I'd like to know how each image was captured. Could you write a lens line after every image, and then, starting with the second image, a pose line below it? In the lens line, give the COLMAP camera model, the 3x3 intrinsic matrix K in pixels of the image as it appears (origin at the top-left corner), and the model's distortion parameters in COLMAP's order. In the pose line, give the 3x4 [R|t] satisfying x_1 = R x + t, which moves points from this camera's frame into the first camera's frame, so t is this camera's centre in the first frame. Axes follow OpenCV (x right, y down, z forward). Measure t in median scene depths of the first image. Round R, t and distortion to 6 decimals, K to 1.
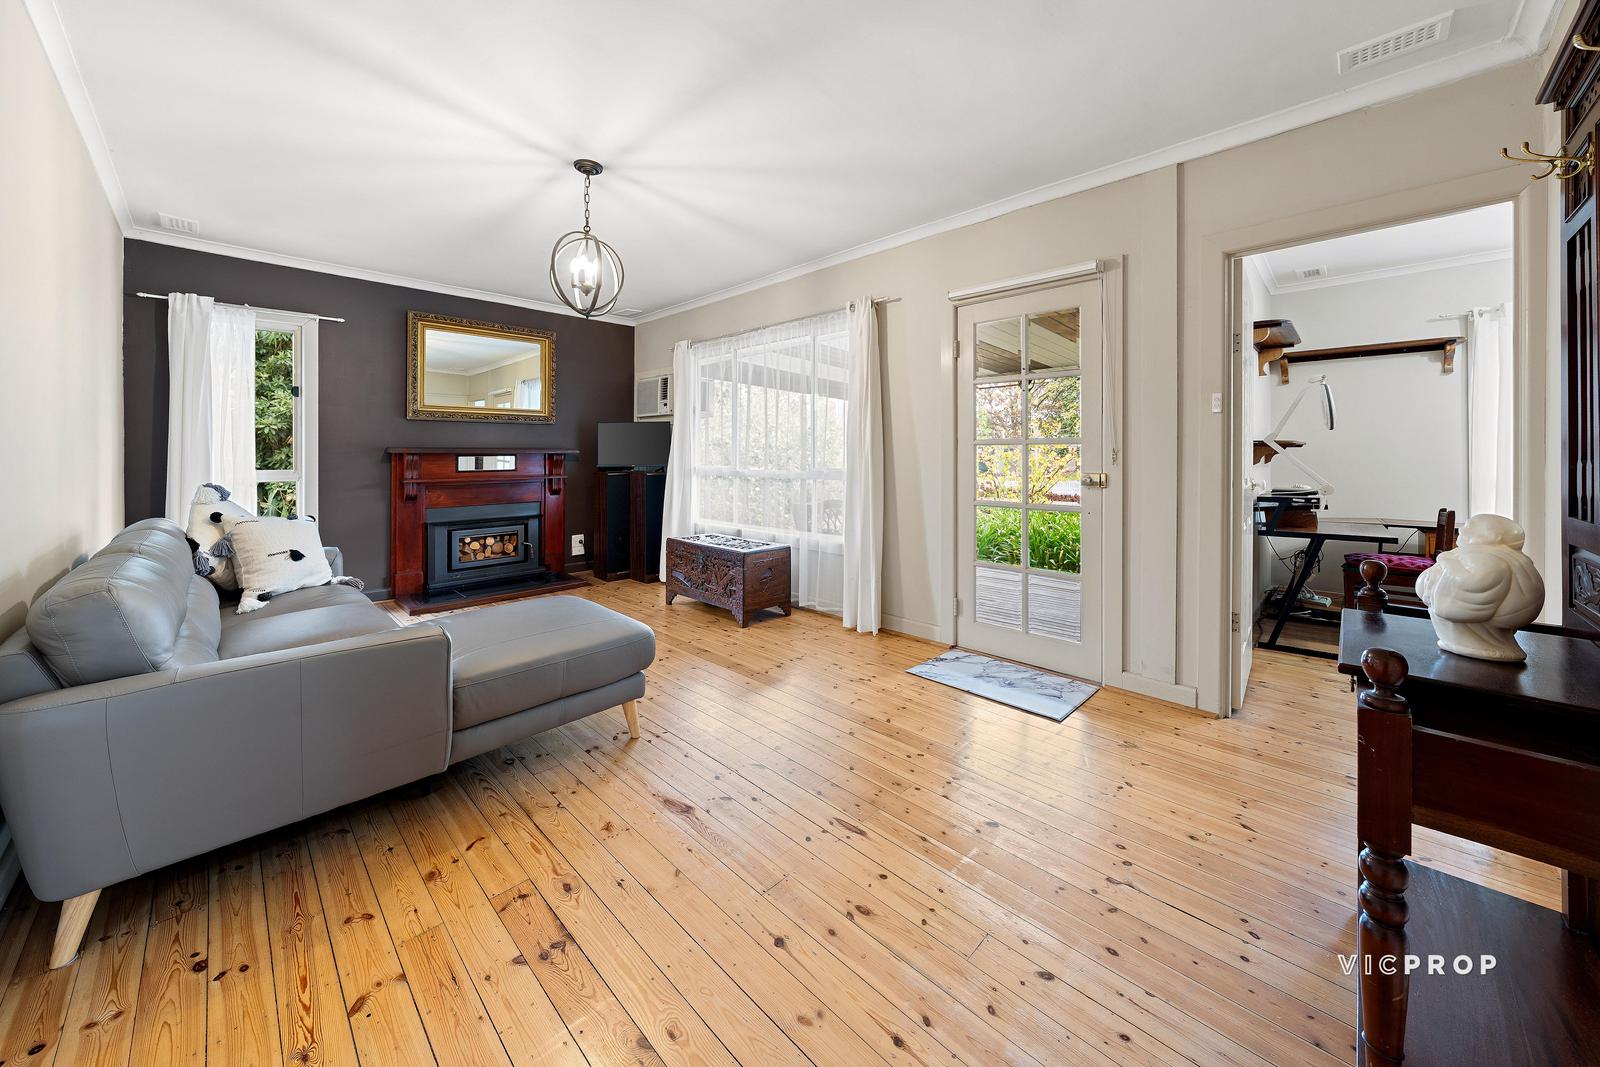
lens RADIAL K [[573.1, 0, 798.2], [0, 573.1, 453.1], [0, 0, 1]] dist [-0.000897, -0.000077]
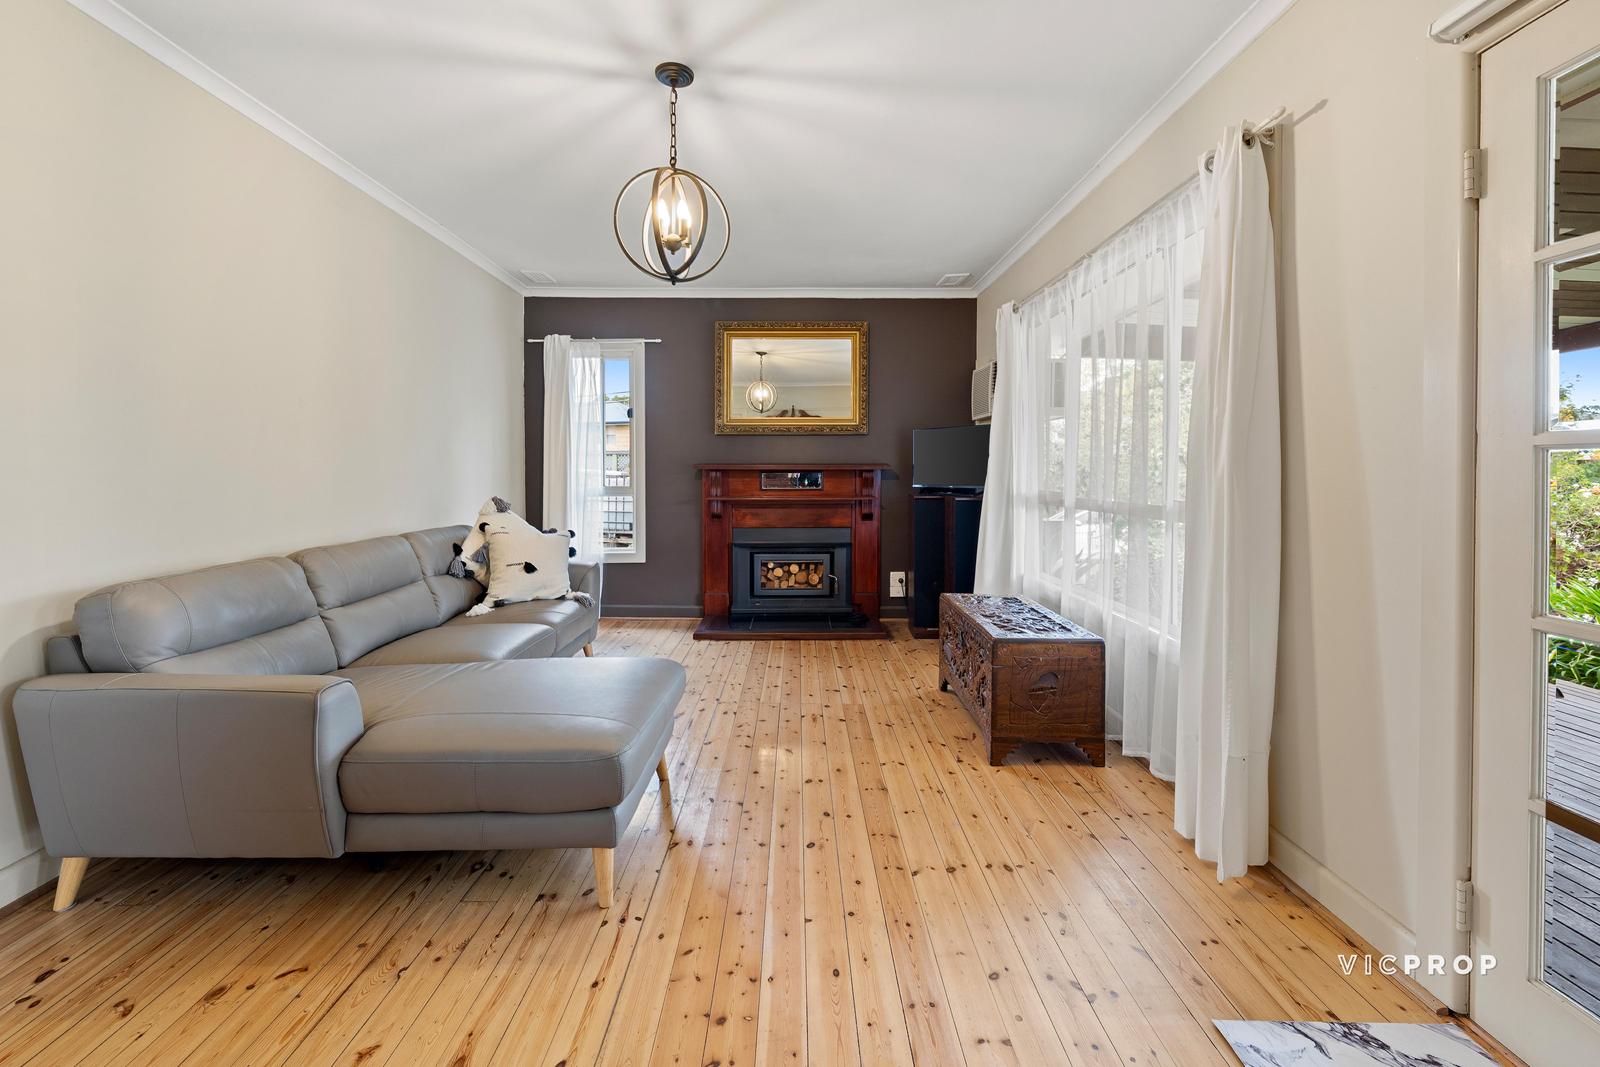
lens RADIAL K [[655.9, 0, 798.0], [0, 655.9, 475.9], [0, 0, 1]] dist [-0.000419, -0.000001]
pose [[0.705017, 0.008546, -0.709139, 0.225820], [0.000109, 0.999926, 0.012158, -0.002935], [0.709191, -0.008649, 0.704964, 0.354708]]
